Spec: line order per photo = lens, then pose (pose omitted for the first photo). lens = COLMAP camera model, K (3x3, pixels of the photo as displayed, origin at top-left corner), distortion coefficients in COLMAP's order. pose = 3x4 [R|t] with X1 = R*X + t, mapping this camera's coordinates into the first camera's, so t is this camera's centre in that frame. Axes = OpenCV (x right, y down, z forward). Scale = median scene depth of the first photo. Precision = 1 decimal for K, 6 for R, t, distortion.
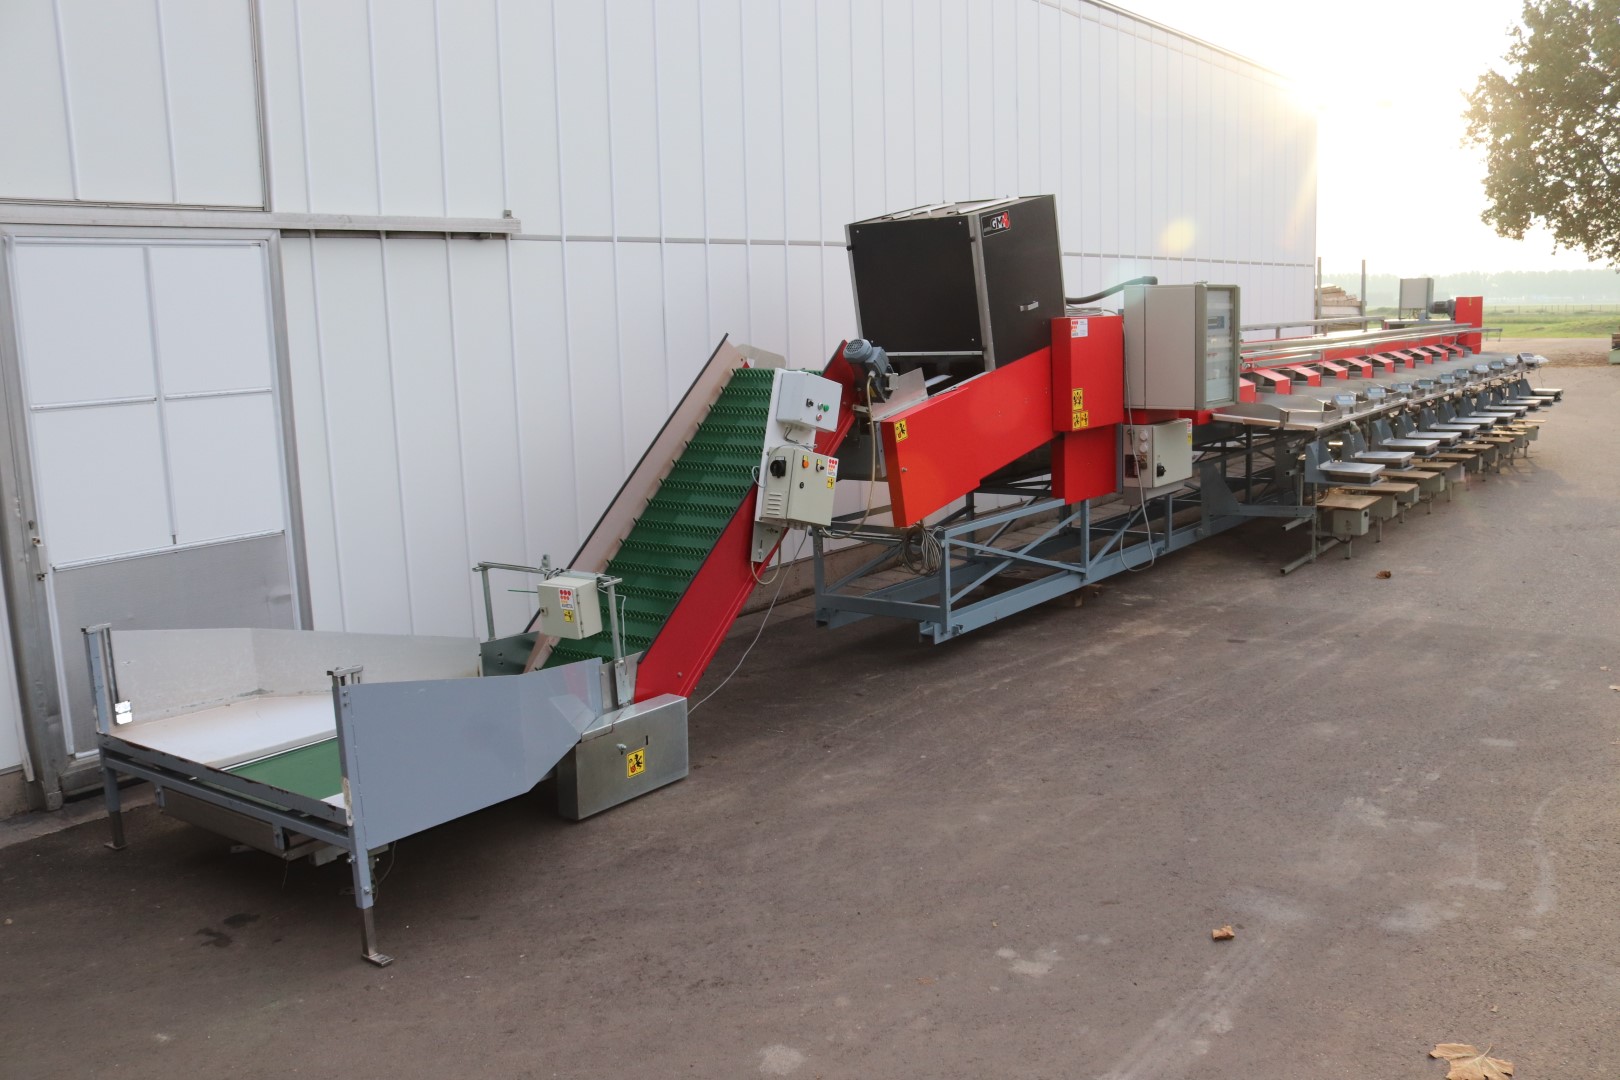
lens RADIAL K [[1365.4, 0, 824.4], [0, 1365.4, 545.8], [0, 0, 1]] dist [-0.164514, 0.142304]
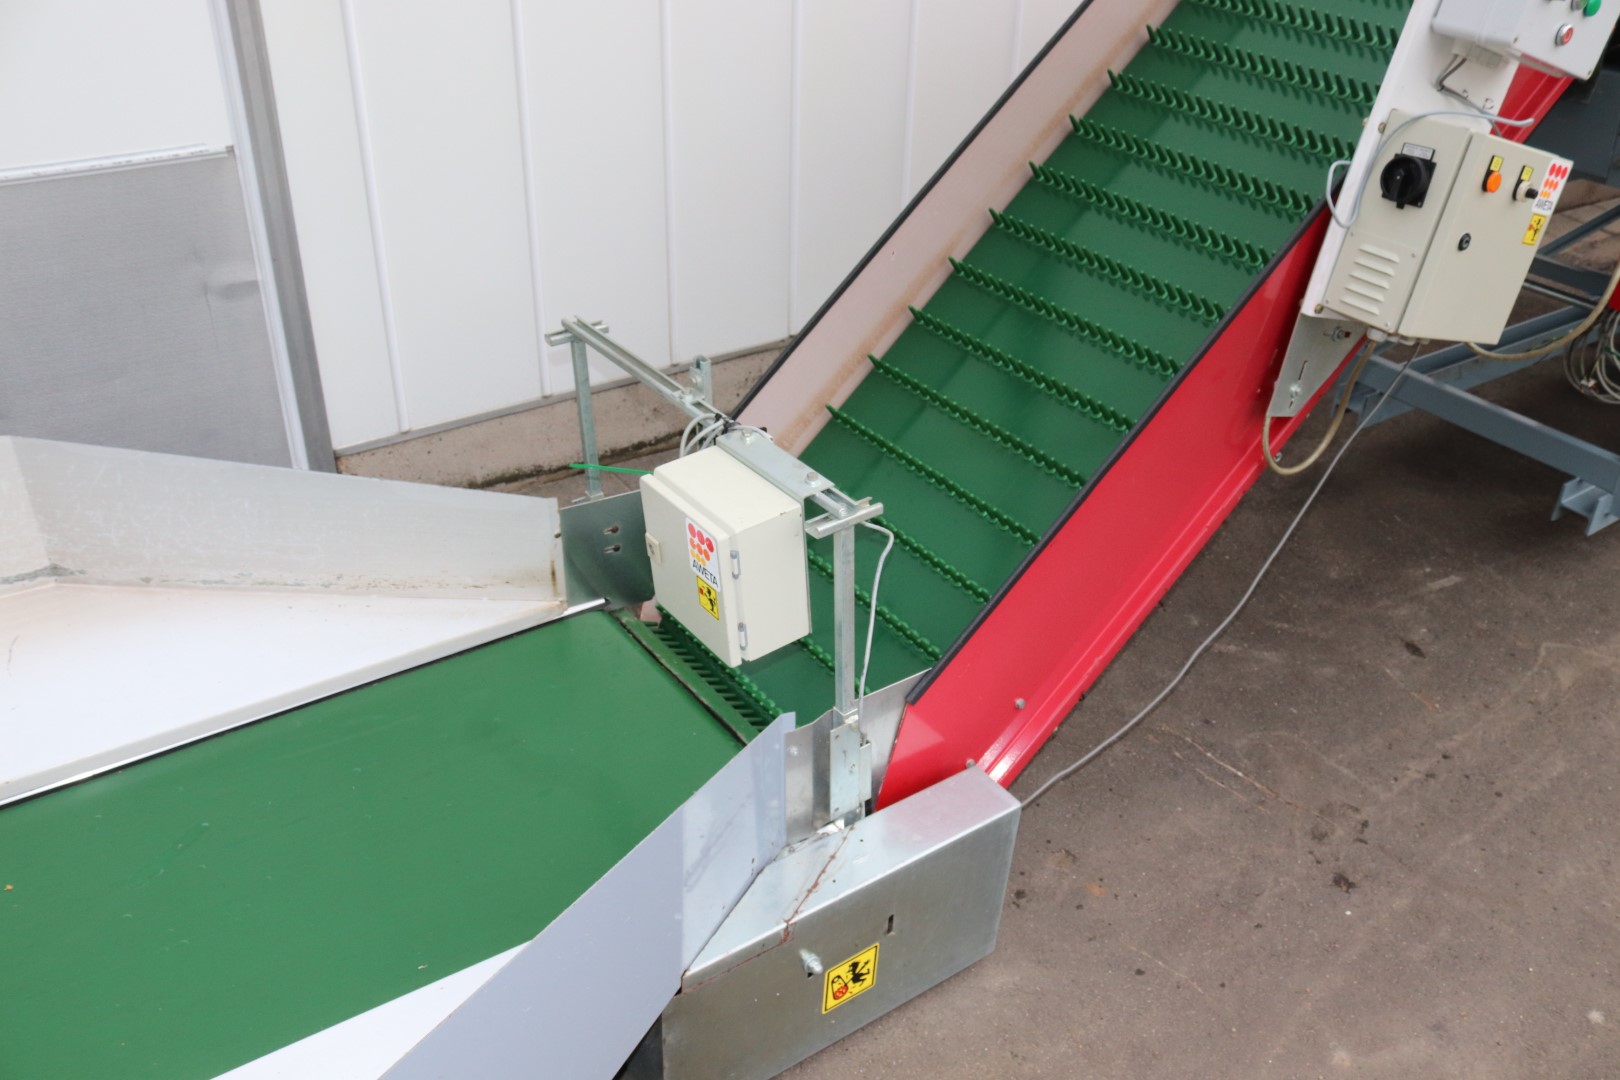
lens RADIAL K [[1359.7, 0, 829.2], [0, 1359.7, 559.4], [0, 0, 1]] dist [-0.170955, 0.156476]
pose [[0.948099, 0.213294, -0.235824, -0.067775], [-0.109958, 0.915816, 0.386253, -0.075092], [0.298357, -0.340275, 0.891738, 0.585122]]
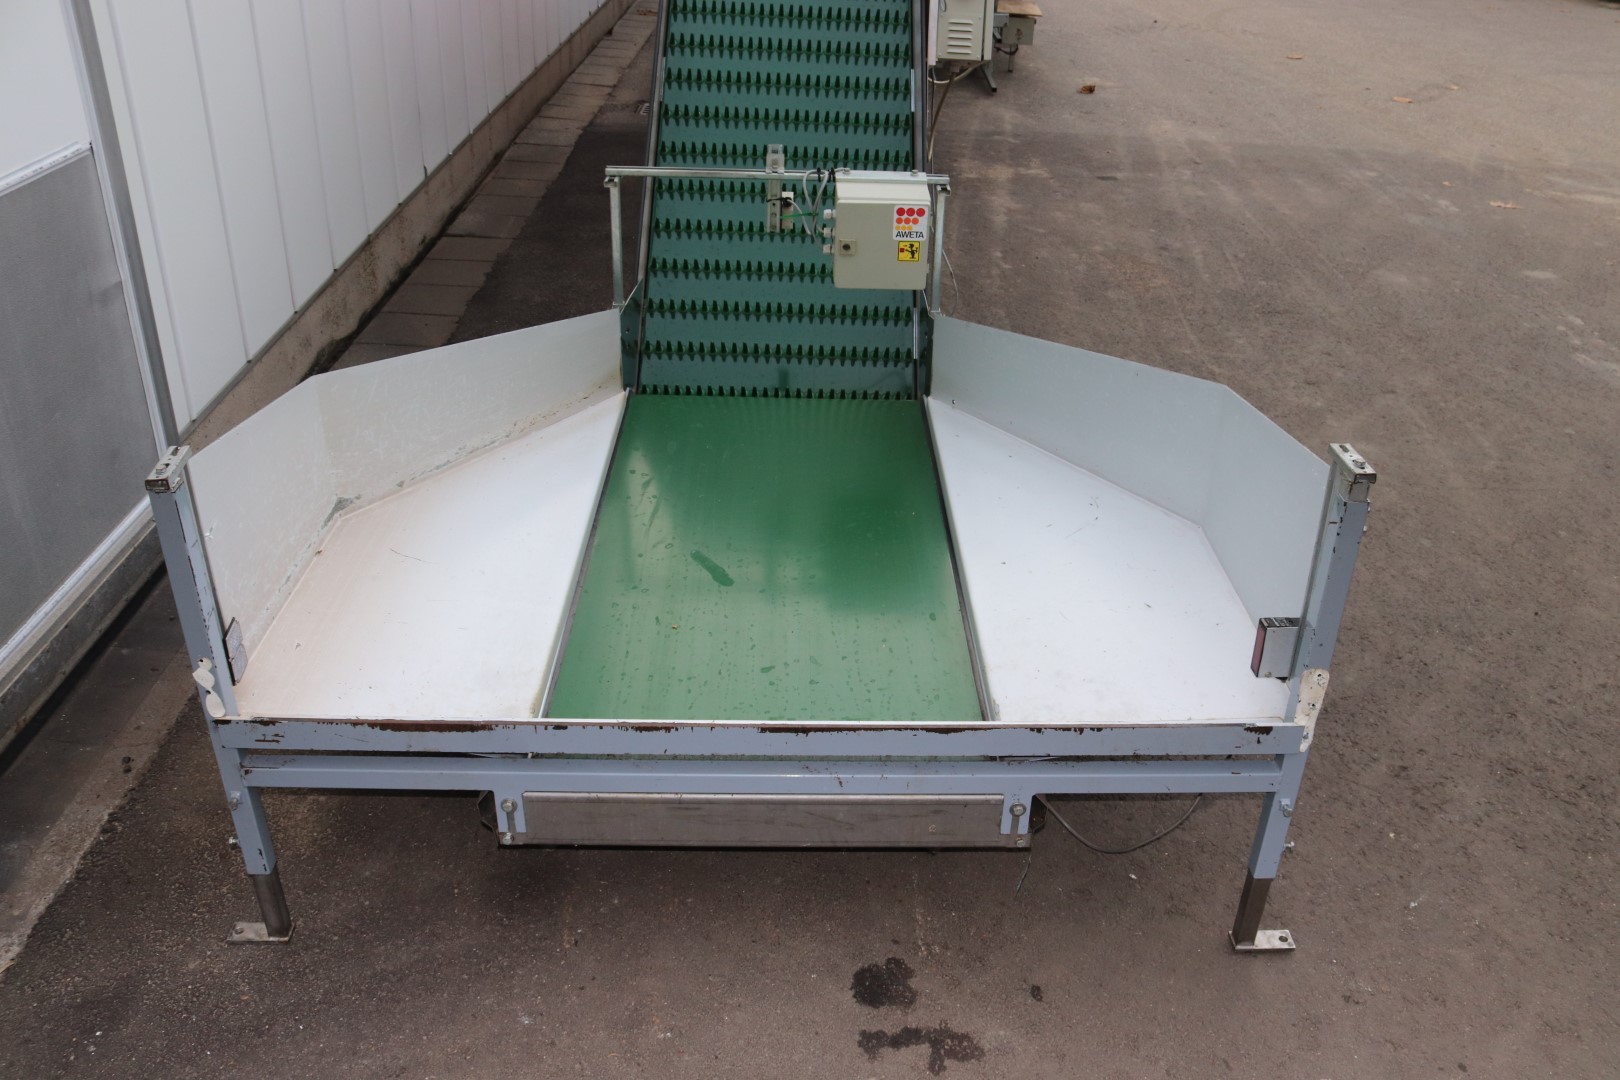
lens RADIAL K [[1365.4, 0, 824.4], [0, 1365.4, 545.8], [0, 0, 1]] dist [-0.164514, 0.142304]
pose [[0.794346, -0.244559, 0.556063, -0.468542], [0.035895, 0.932678, 0.358920, -0.032629], [-0.606405, -0.265146, 0.749647, 0.458561]]
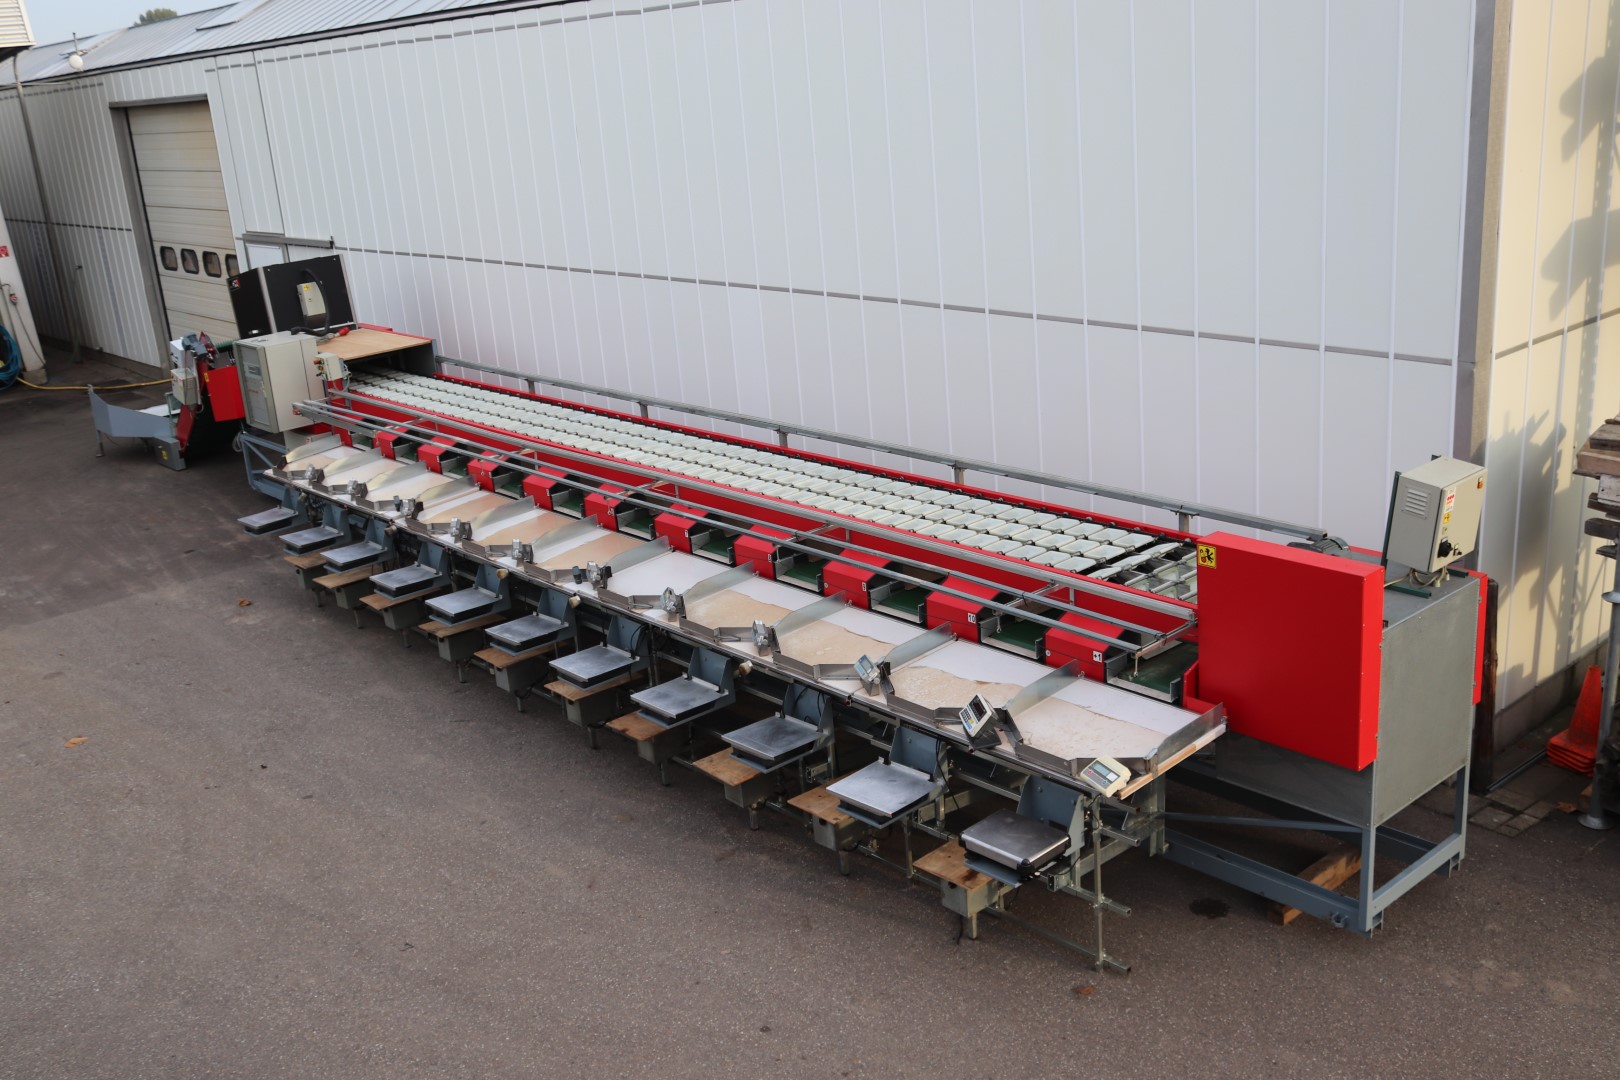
lens RADIAL K [[1574.6, 0, 811.4], [0, 1574.6, 544.3], [0, 0, 1]] dist [-0.121485, 0.146946]
pose [[-0.206435, 0.345158, -0.915560, 2.302154], [-0.080535, 0.926547, 0.367458, -0.857341], [0.975140, 0.149591, -0.163474, 2.481571]]
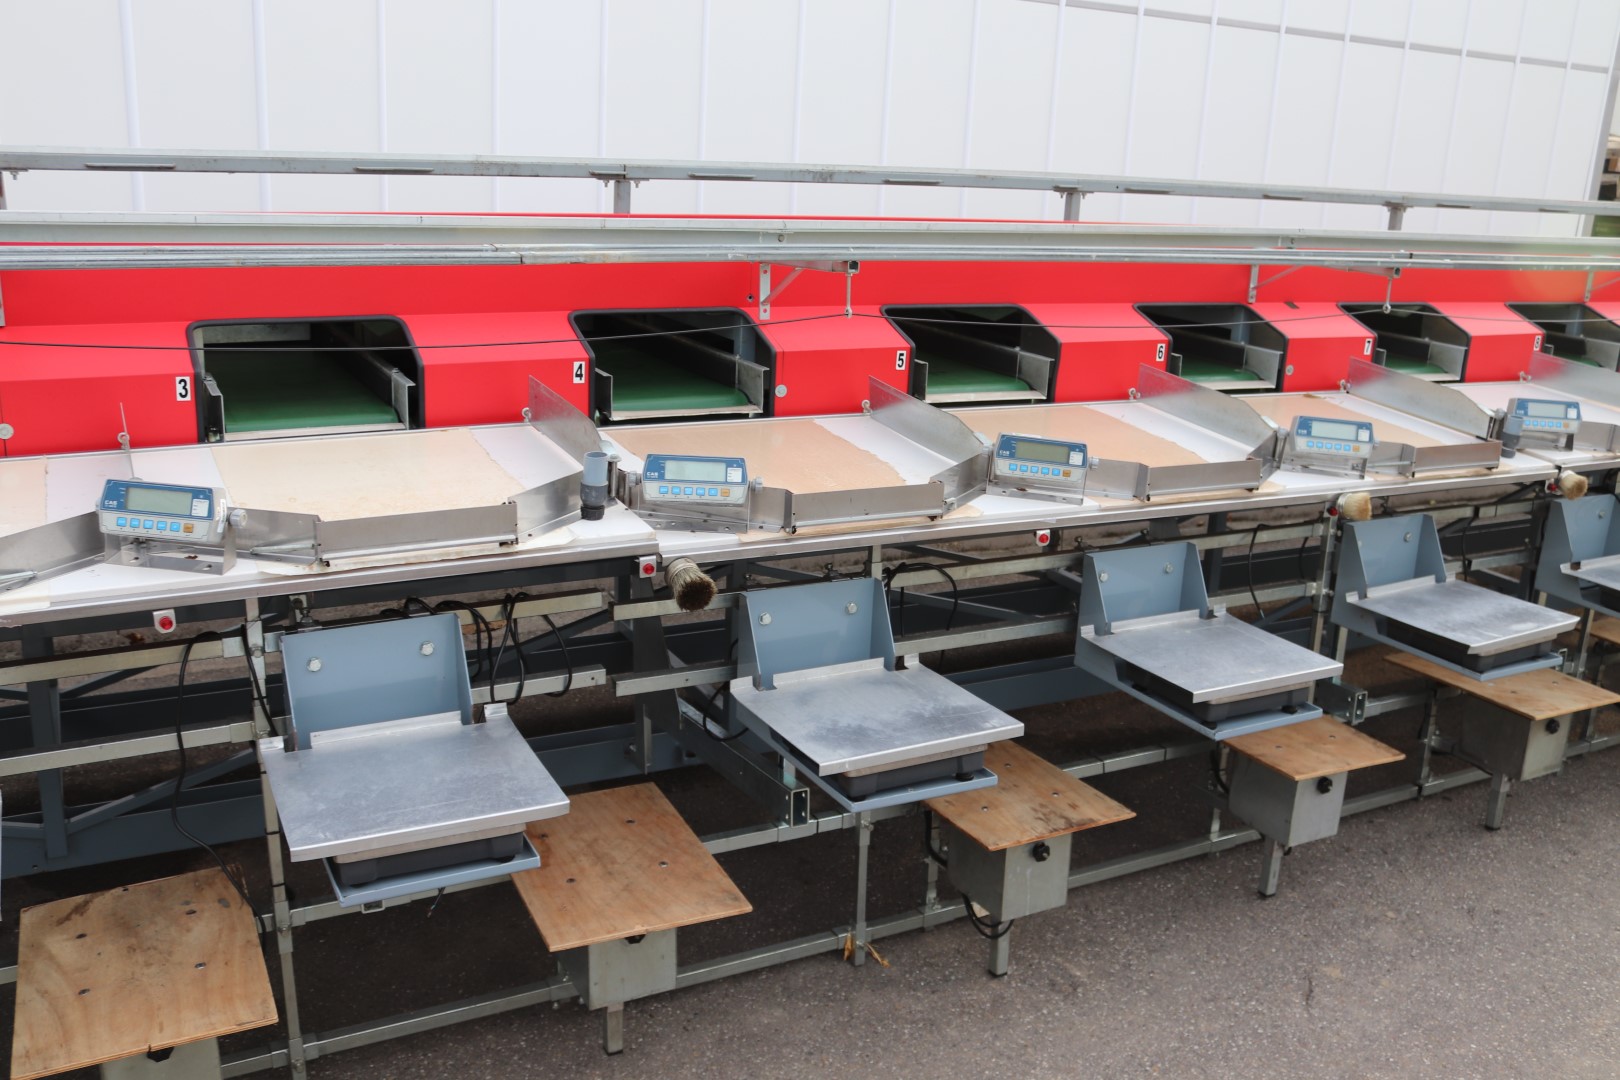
lens RADIAL K [[1446.6, 0, 813.7], [0, 1446.6, 560.8], [0, 0, 1]] dist [-0.157135, 0.140251]
pose [[0.902165, 0.197289, -0.383633, 0.947129], [-0.149724, 0.977214, 0.150451, -0.249745], [0.404574, -0.078293, 0.911148, 1.379601]]
